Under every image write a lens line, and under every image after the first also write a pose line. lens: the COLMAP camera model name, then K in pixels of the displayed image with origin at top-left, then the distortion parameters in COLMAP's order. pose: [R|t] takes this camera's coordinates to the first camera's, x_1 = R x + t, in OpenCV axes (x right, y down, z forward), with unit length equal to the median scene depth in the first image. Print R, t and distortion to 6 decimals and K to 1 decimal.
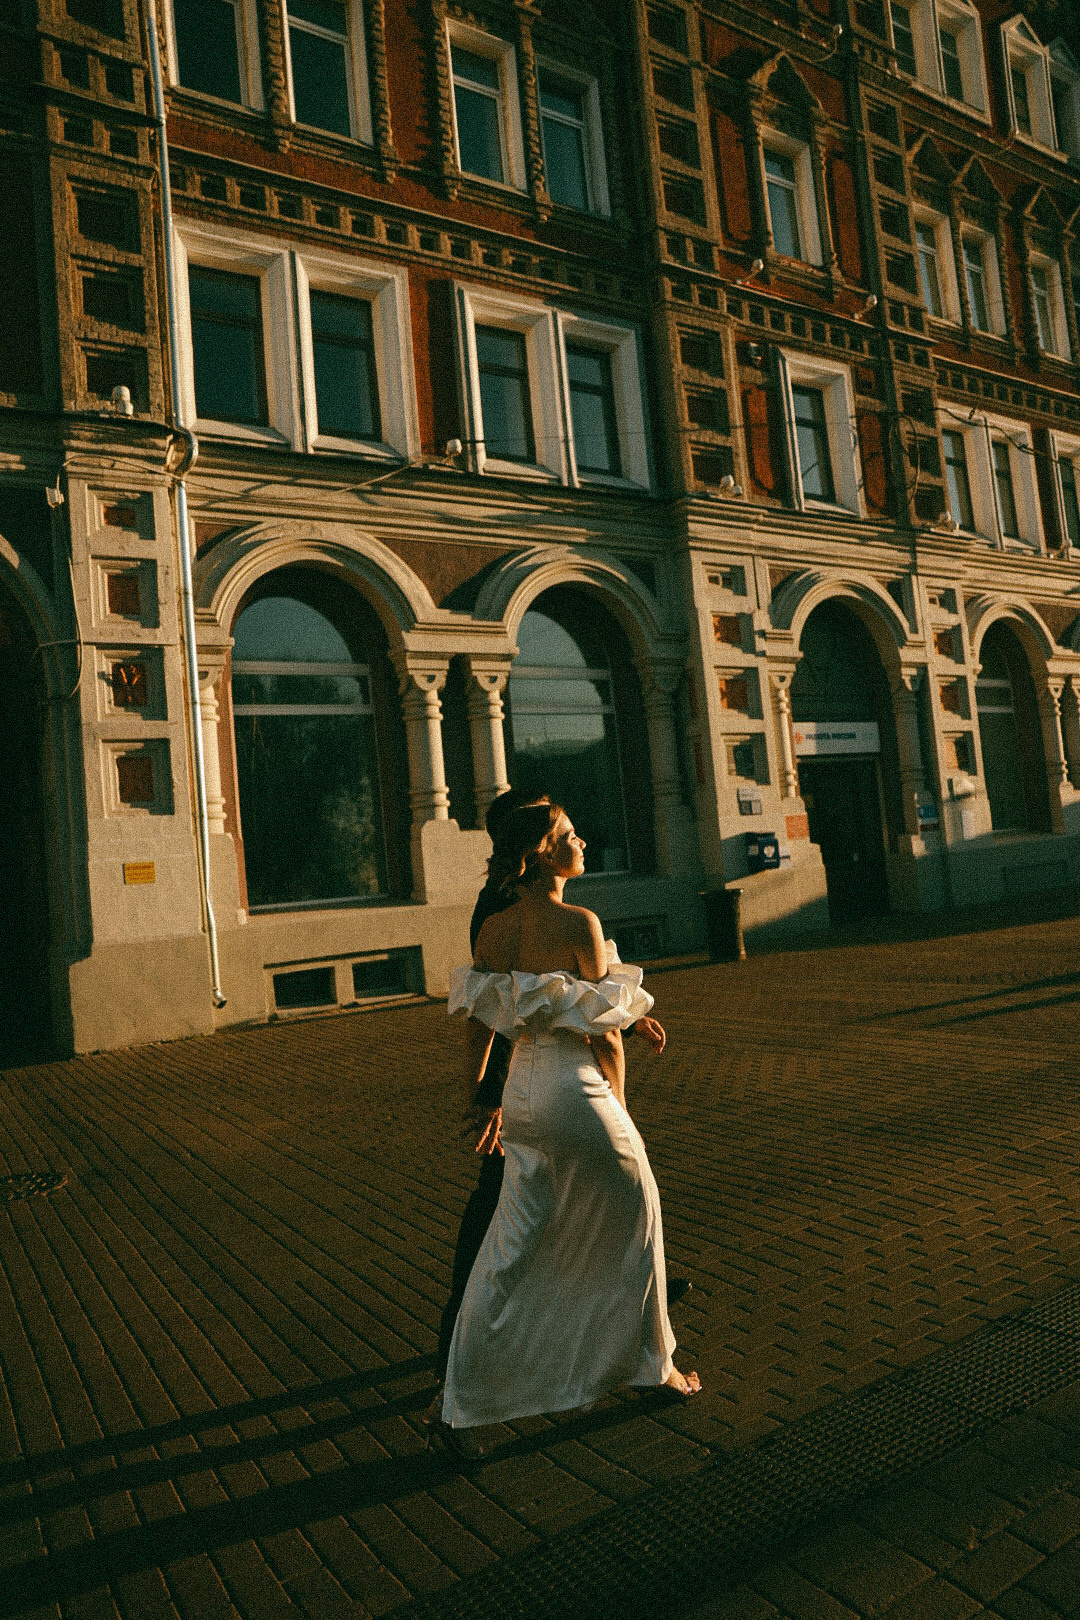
lens RADIAL K [[1068.0, 0, 538.1], [0, 1068.0, 871.1], [0, 0, 1]] dist [-0.116873, 0.063999]
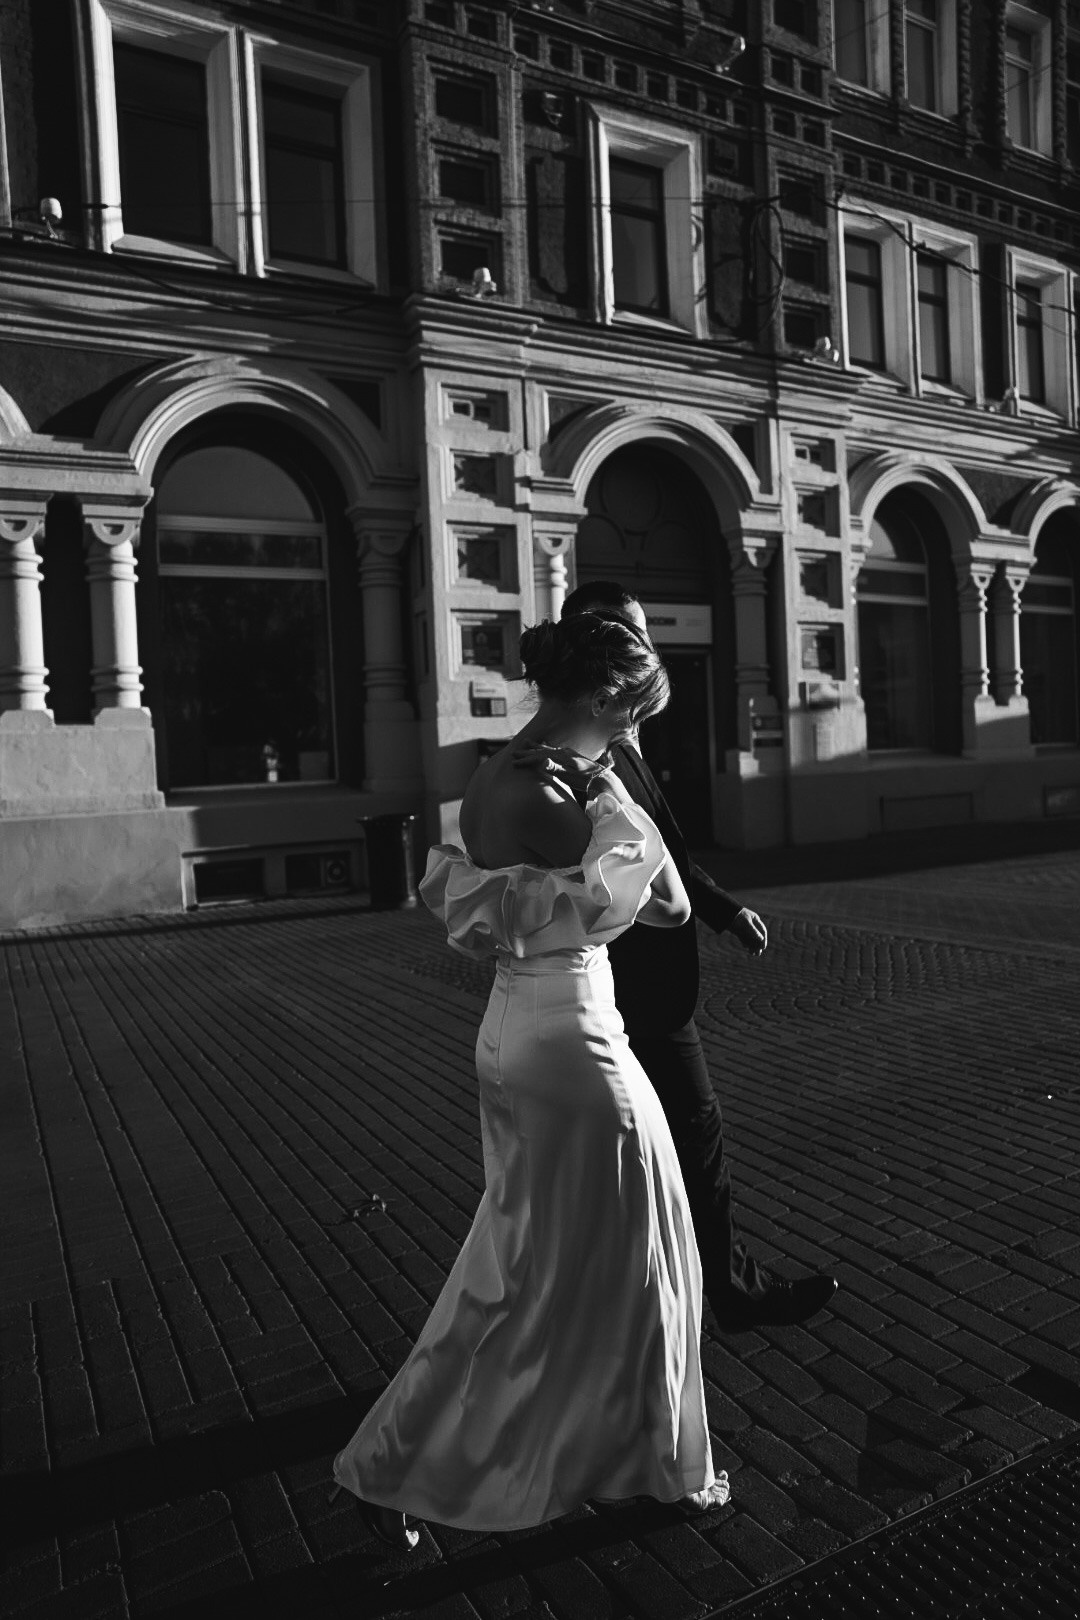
lens RADIAL K [[1068.0, 0, 538.1], [0, 1068.0, 871.1], [0, 0, 1]] dist [-0.116873, 0.063999]
pose [[0.997504, 0.051852, -0.047927, 0.252507], [-0.046712, 0.993608, 0.102769, -0.020259], [0.052950, -0.100273, 0.993550, 0.194732]]
